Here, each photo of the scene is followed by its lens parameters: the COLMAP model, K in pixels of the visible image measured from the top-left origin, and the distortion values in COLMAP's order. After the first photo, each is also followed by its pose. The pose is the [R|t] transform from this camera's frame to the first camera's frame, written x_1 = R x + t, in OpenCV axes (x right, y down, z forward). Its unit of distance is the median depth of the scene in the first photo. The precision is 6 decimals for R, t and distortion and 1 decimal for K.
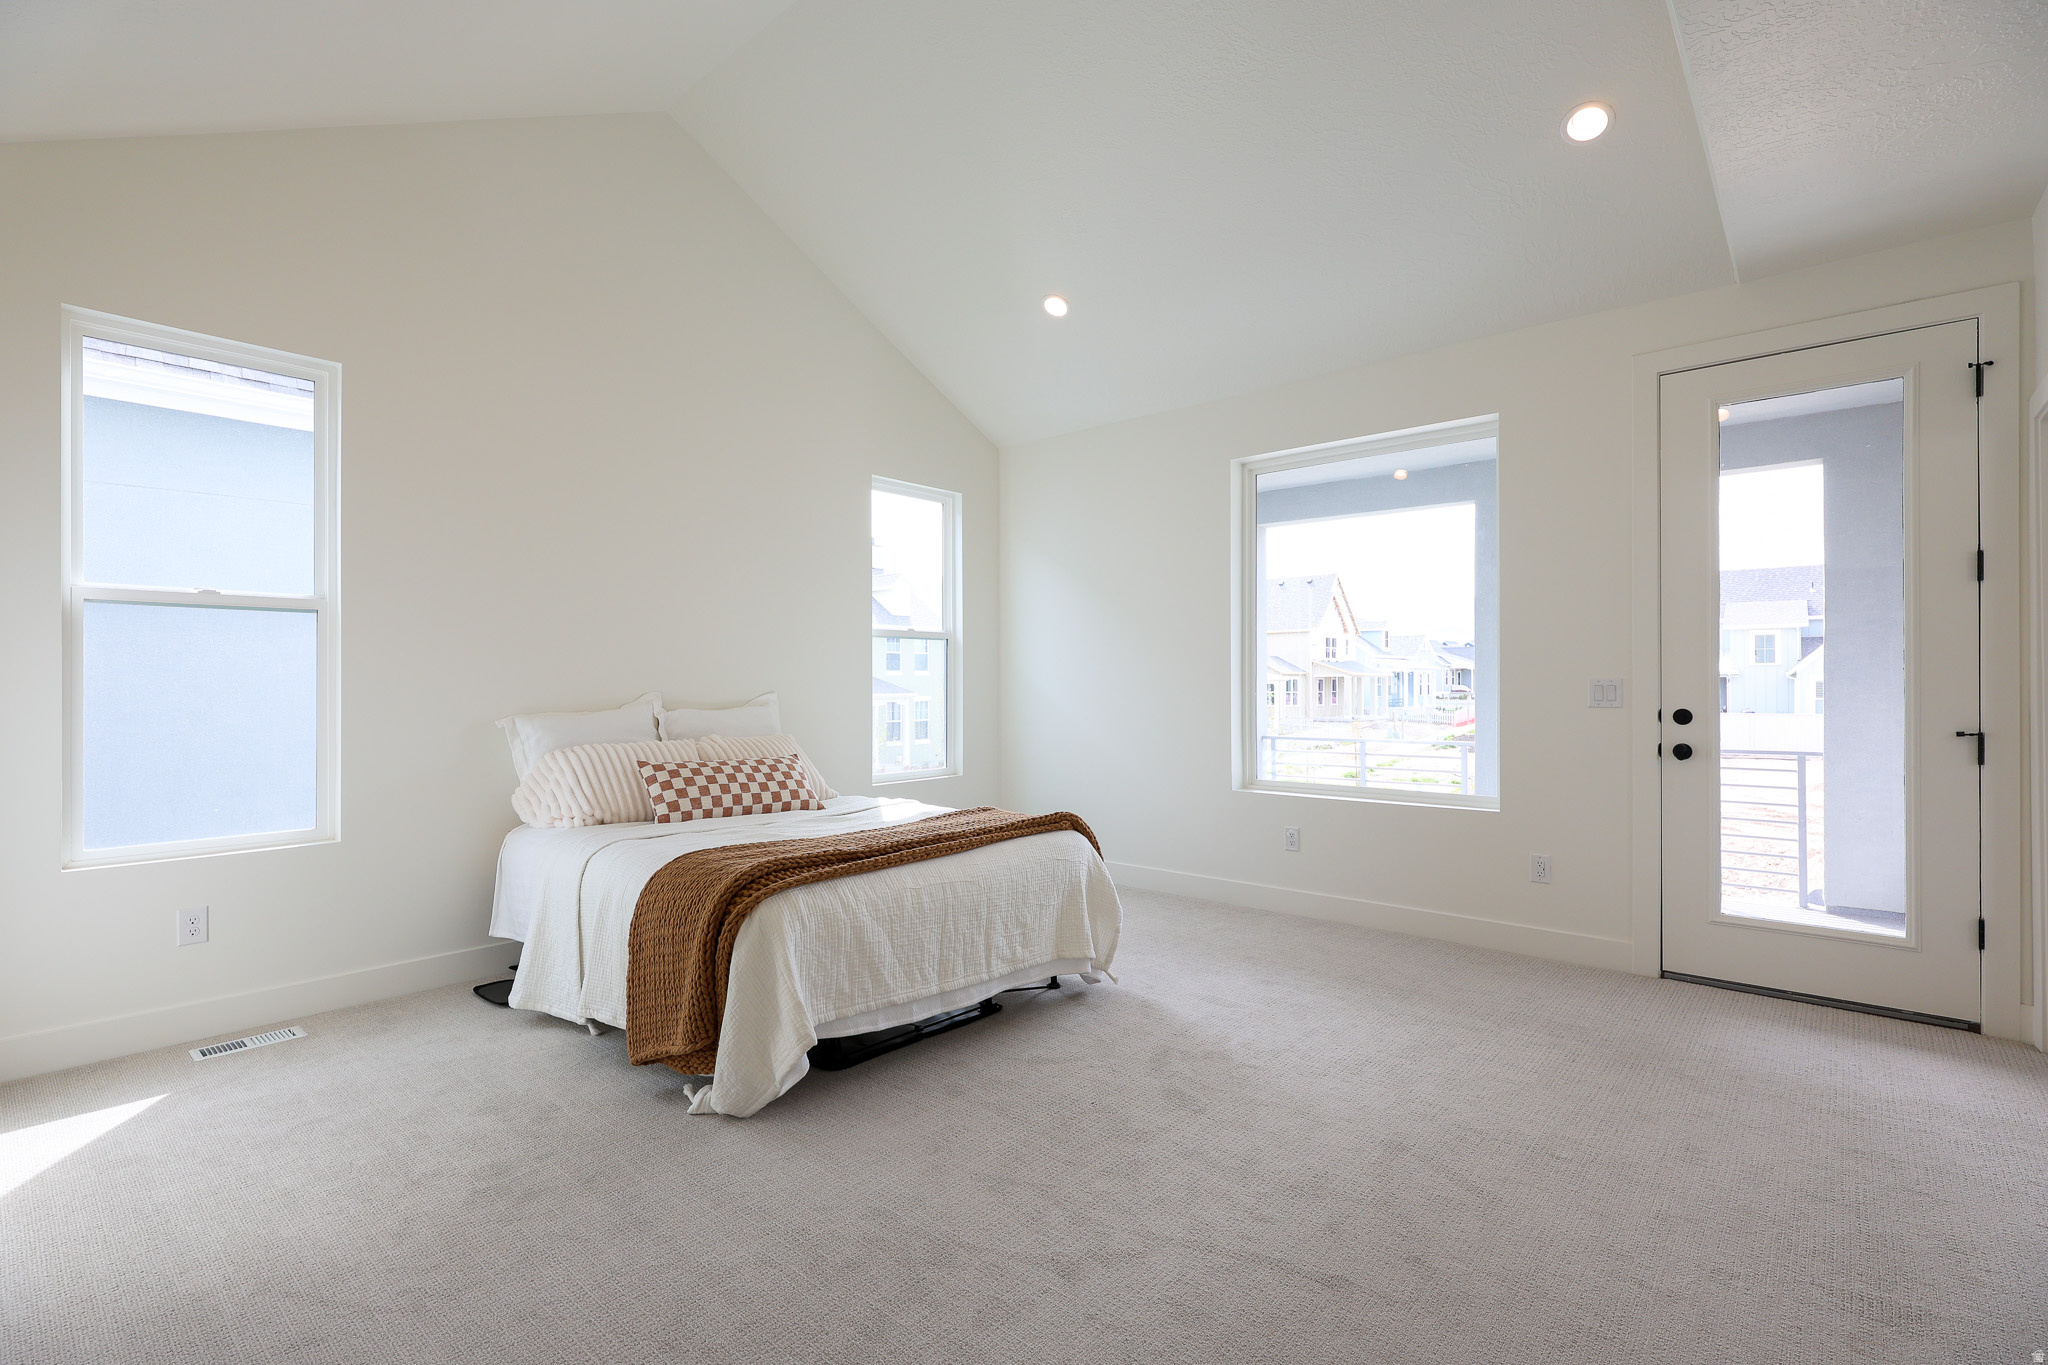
lens RADIAL K [[940.3, 0, 1027.1], [0, 940.3, 685.4], [0, 0, 1]] dist [-0.002975, 0.000502]
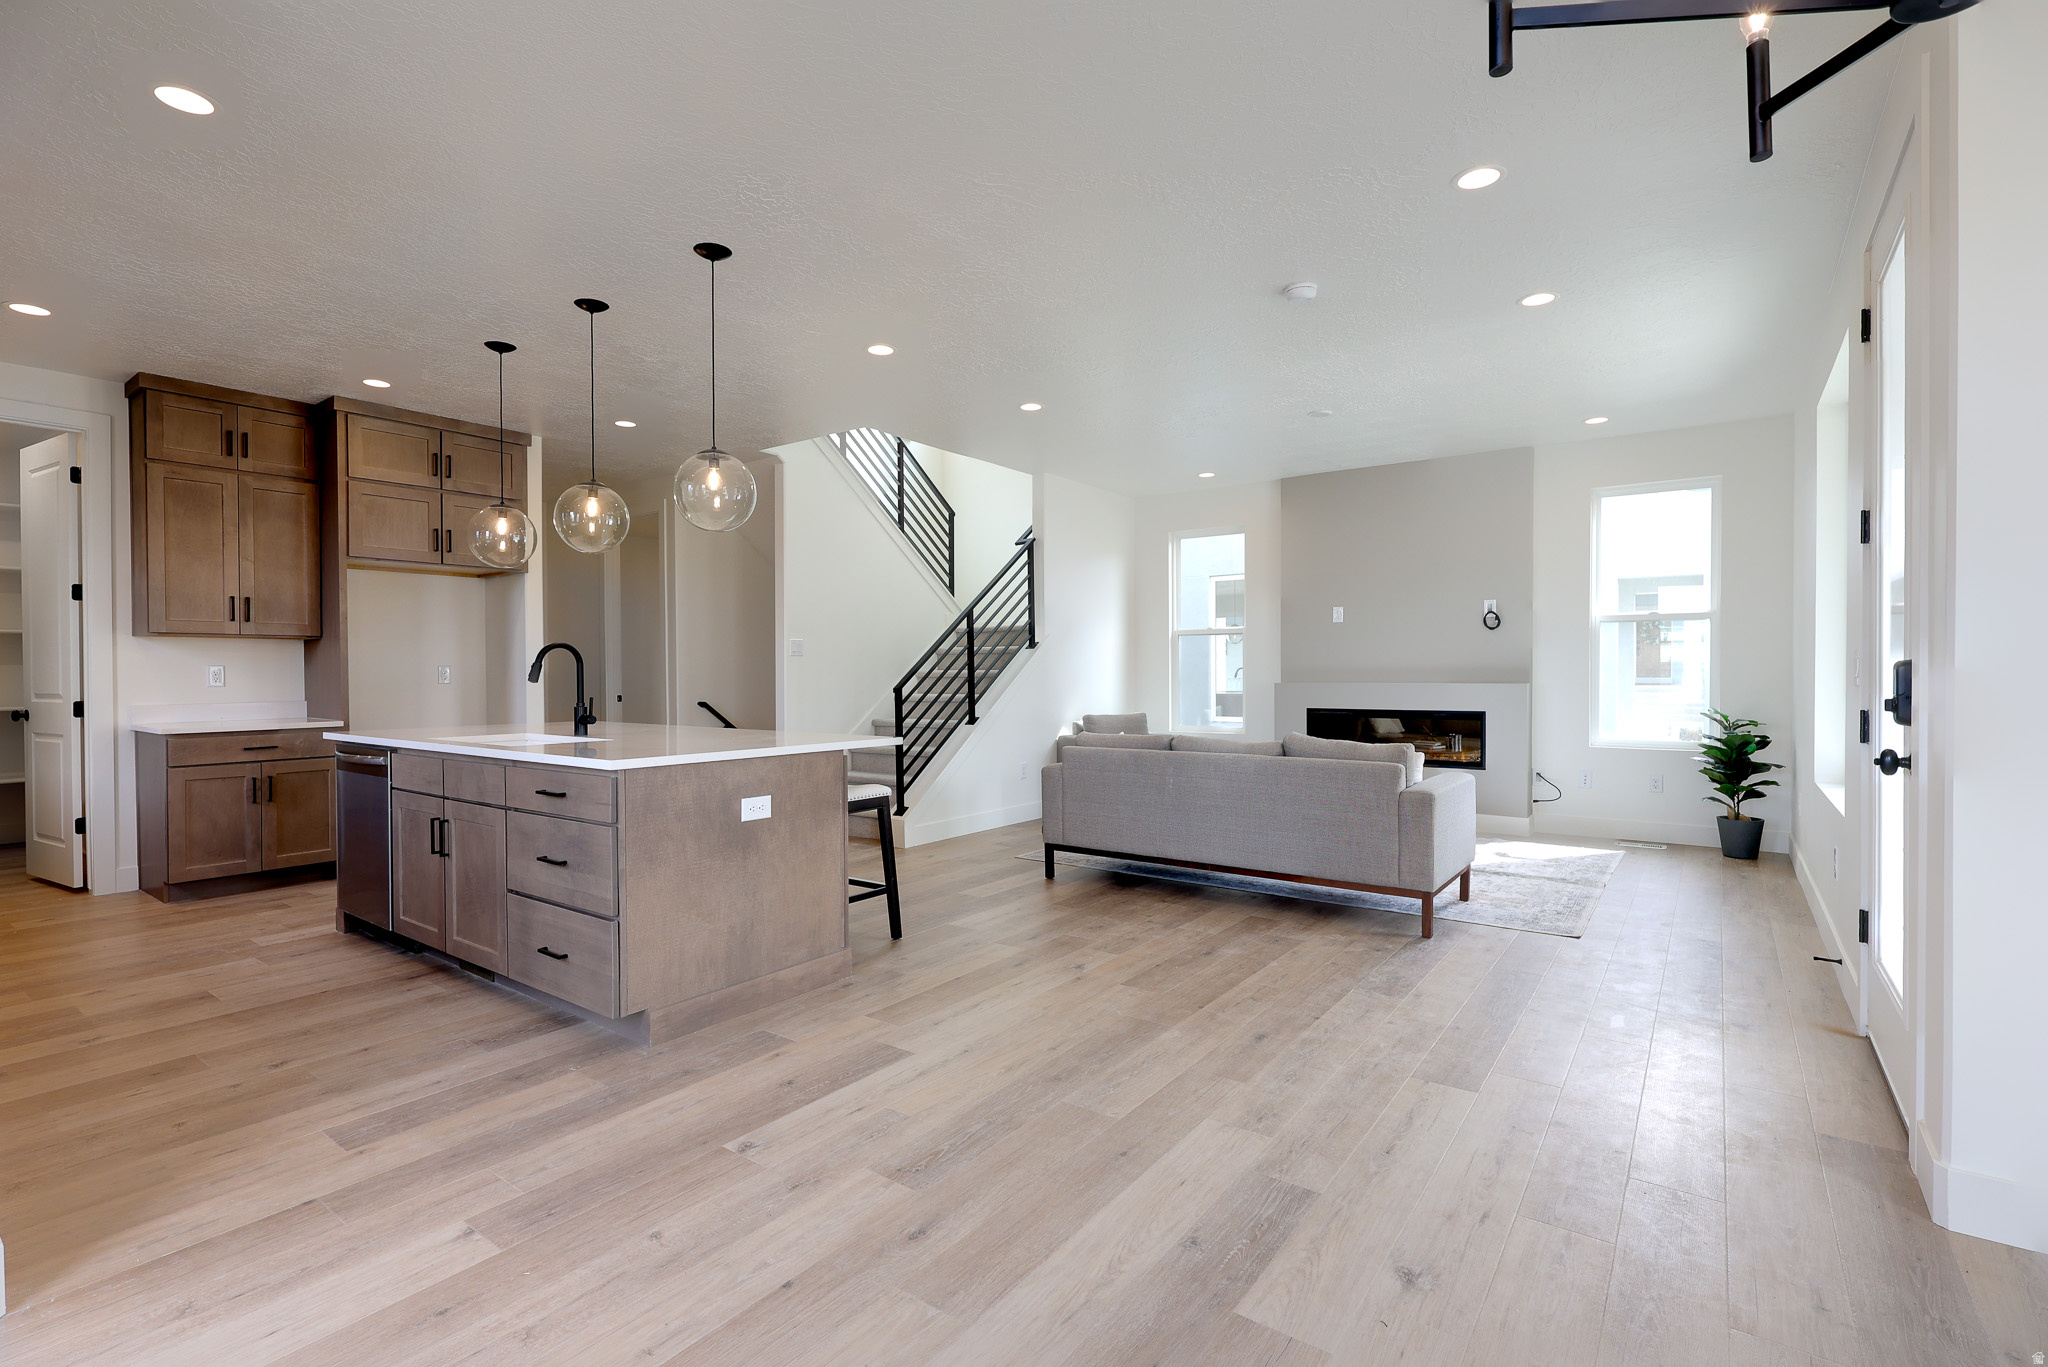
lens RADIAL K [[940.3, 0, 1027.1], [0, 940.3, 686.4], [0, 0, 1]] dist [-0.002975, 0.000502]
pose [[0.100609, 0.019686, -0.994731, 1.412720], [0.004218, 0.999787, 0.020213, 0.002497], [0.994917, -0.006229, 0.100505, 0.230096]]
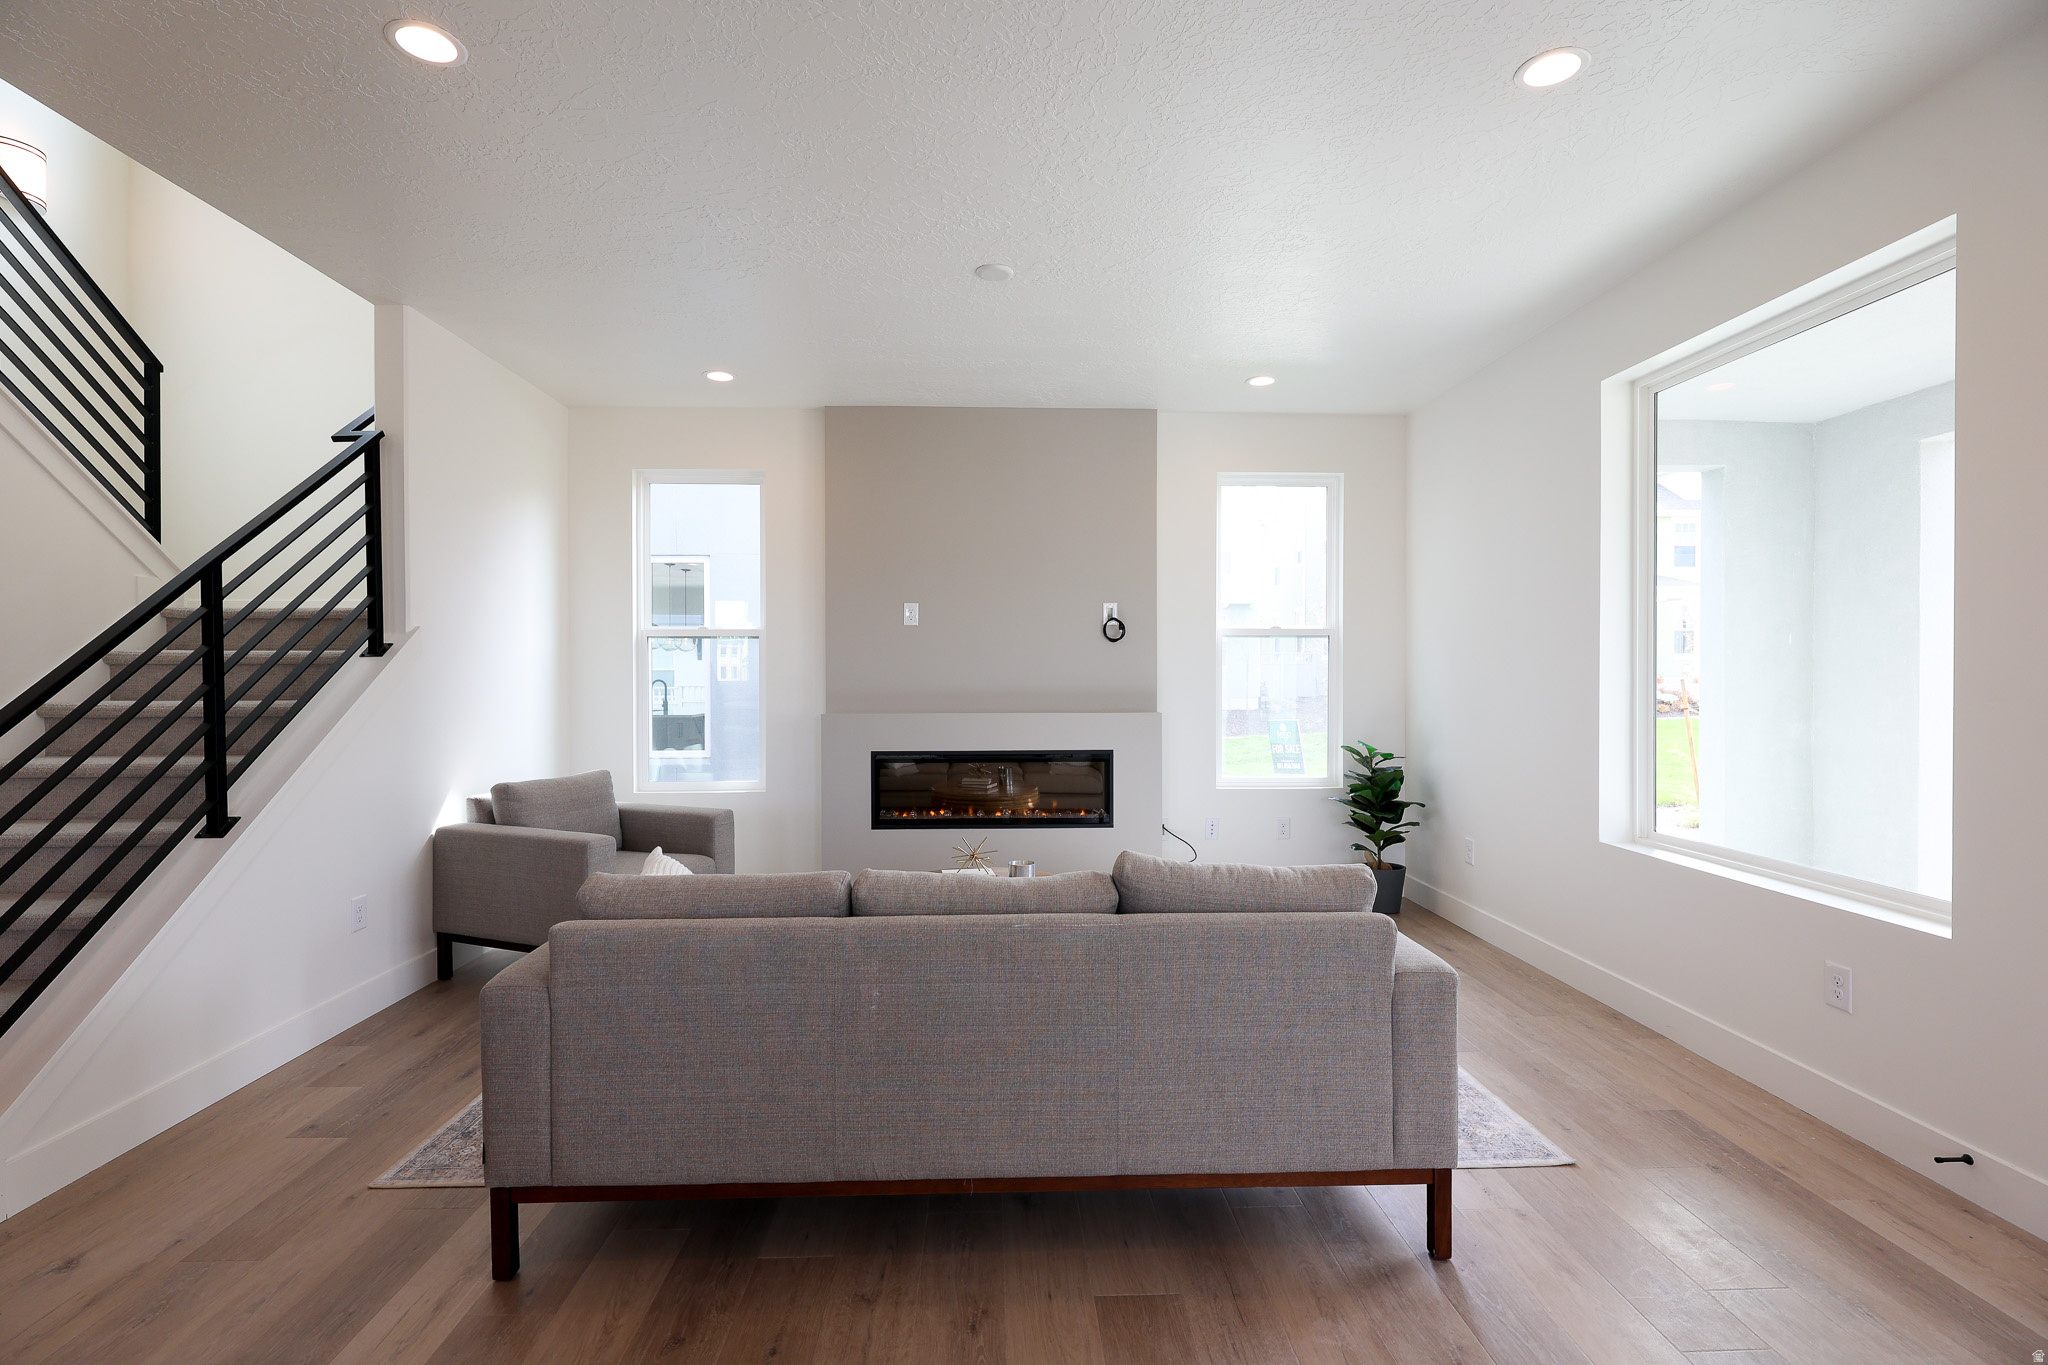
lens RADIAL K [[940.3, 0, 1027.1], [0, 940.3, 685.4], [0, 0, 1]] dist [-0.002975, 0.000502]
pose [[0.694872, 0.012585, -0.719023, 0.593966], [-0.002200, 0.999879, 0.015374, -0.024150], [0.719130, -0.009101, 0.694816, 0.250022]]
